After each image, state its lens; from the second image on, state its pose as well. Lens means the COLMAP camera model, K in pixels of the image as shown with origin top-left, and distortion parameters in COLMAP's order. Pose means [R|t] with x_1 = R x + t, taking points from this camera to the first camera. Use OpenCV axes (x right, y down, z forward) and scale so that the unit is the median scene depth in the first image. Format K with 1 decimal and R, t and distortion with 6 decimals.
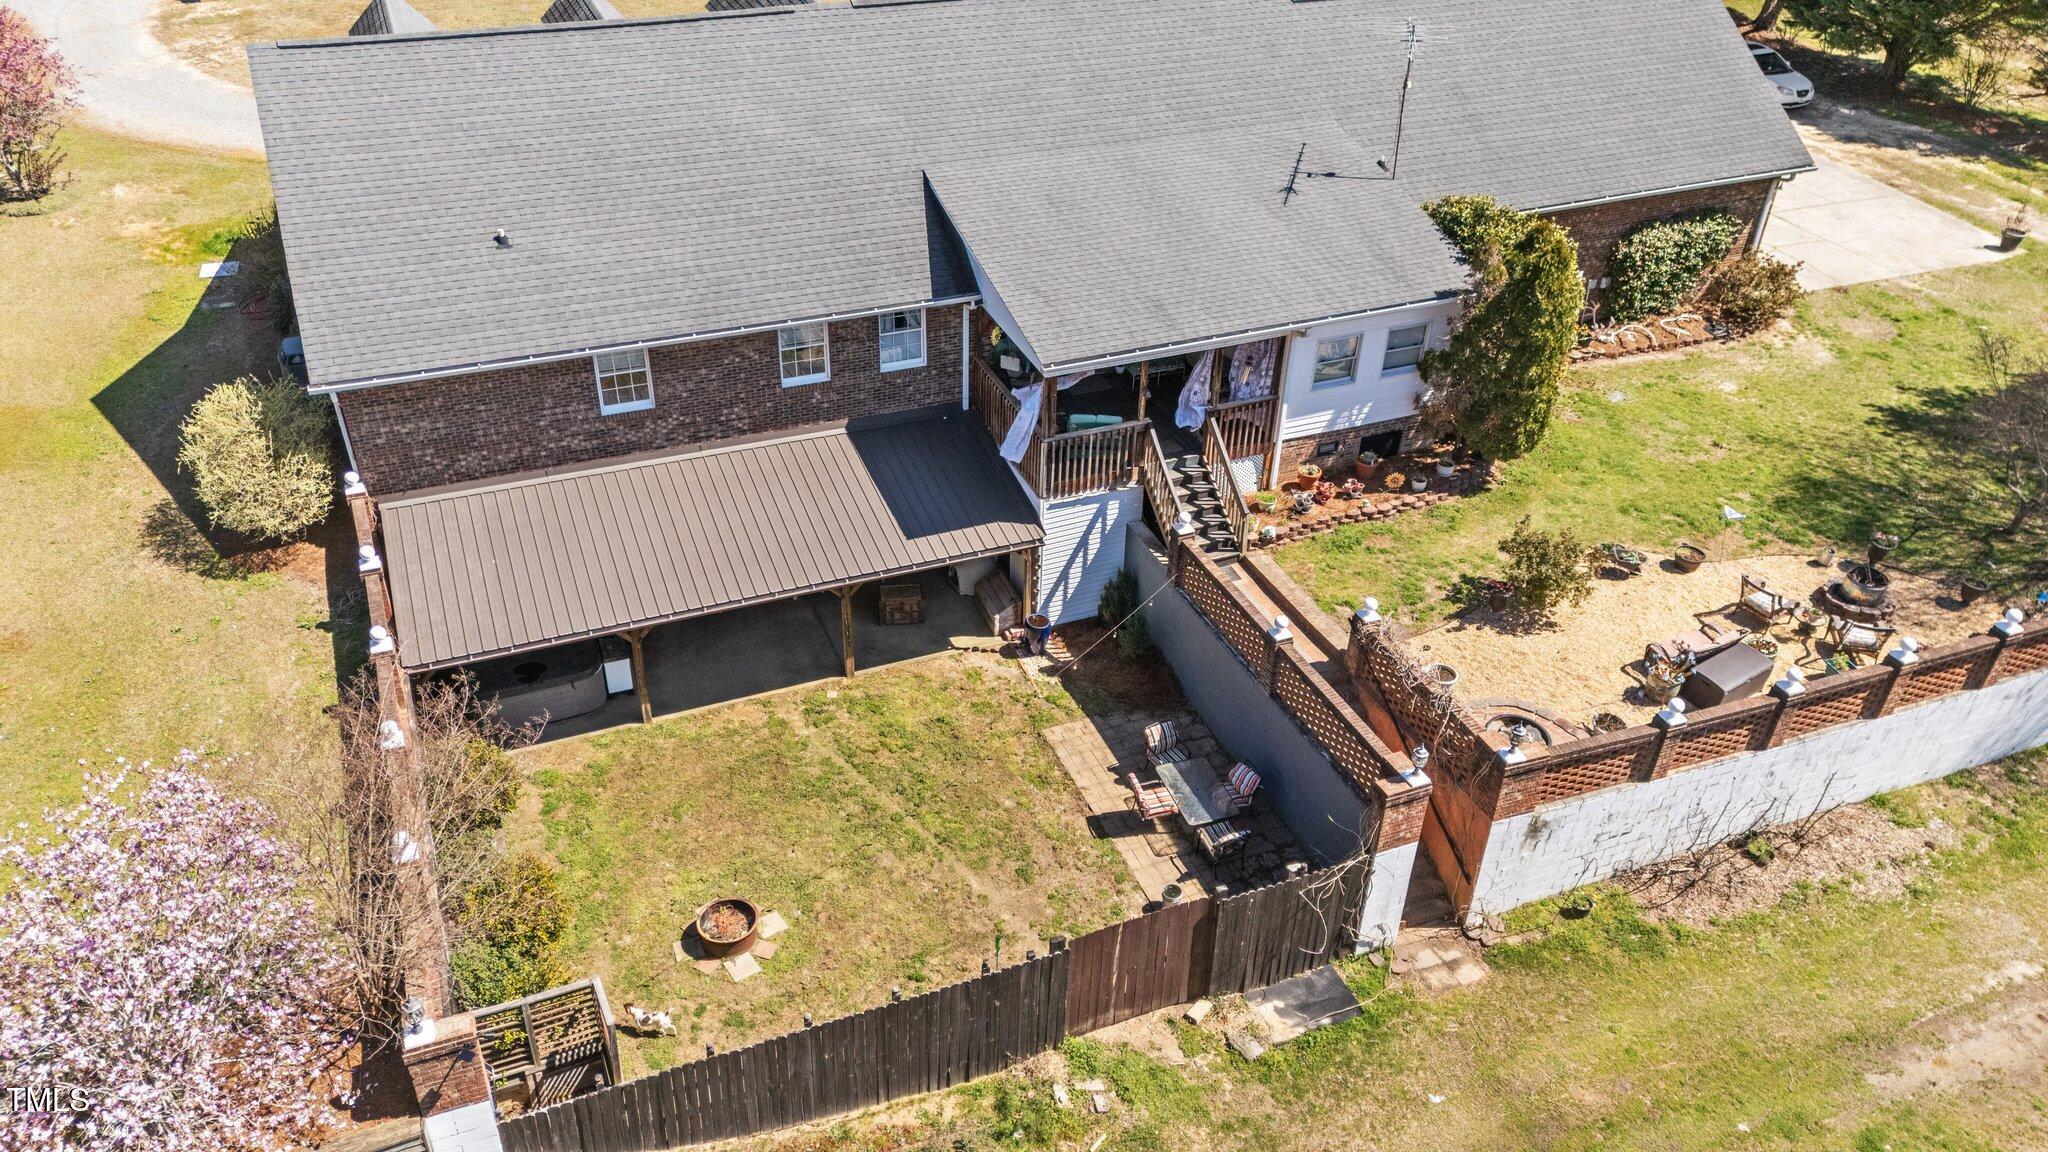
lens RADIAL K [[1482.4, 0, 1004.6], [0, 1482.4, 600.7], [0, 0, 1]] dist [0.101006, -0.141284]
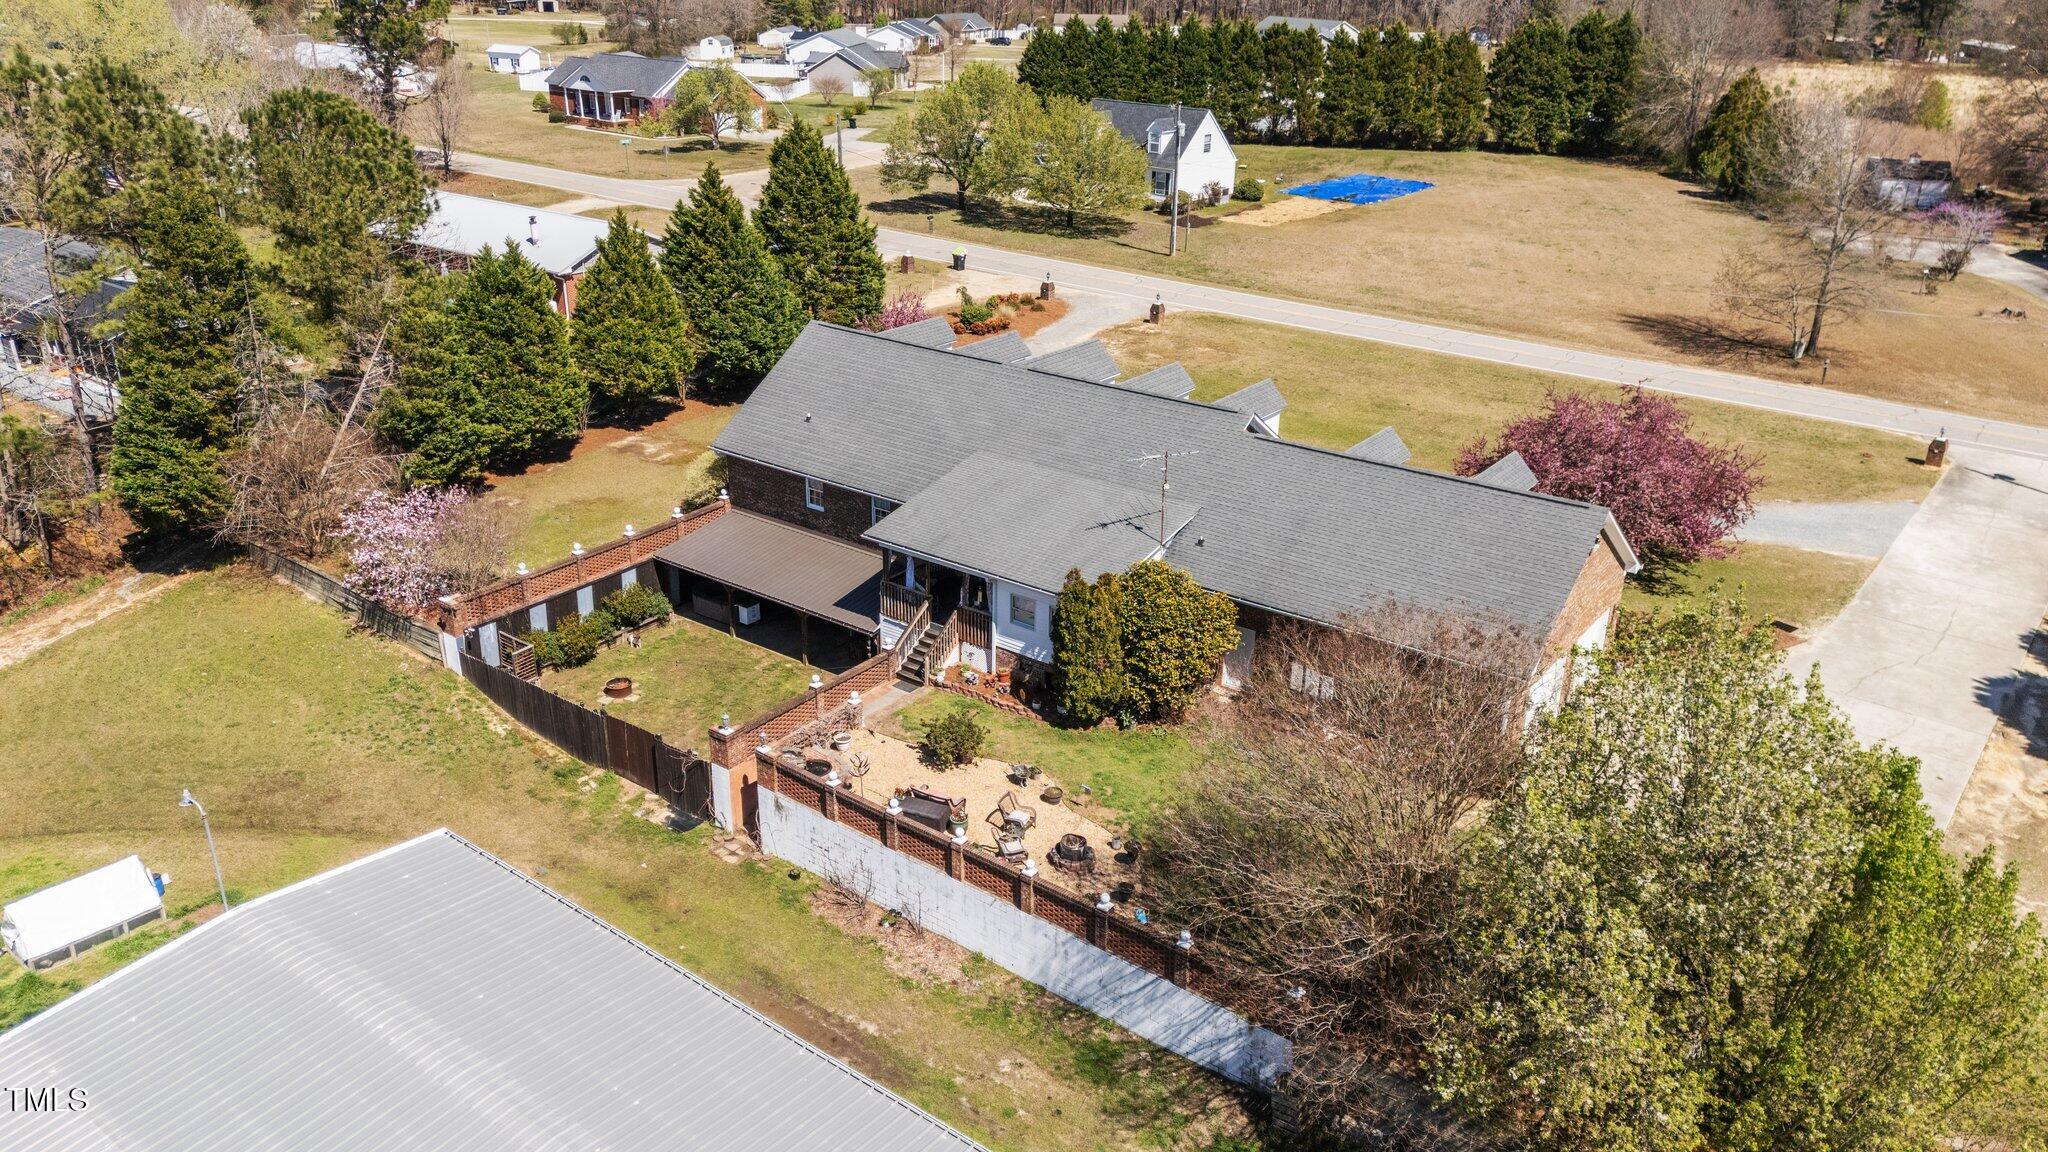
lens RADIAL K [[1500.2, 0, 1011.8], [0, 1500.2, 561.4], [0, 0, 1]] dist [0.068152, -0.080906]
pose [[0.519724, 0.319173, -0.792474, 1.545413], [-0.493423, 0.869384, 0.026550, -0.251068], [0.697438, 0.377227, 0.609327, -0.048133]]
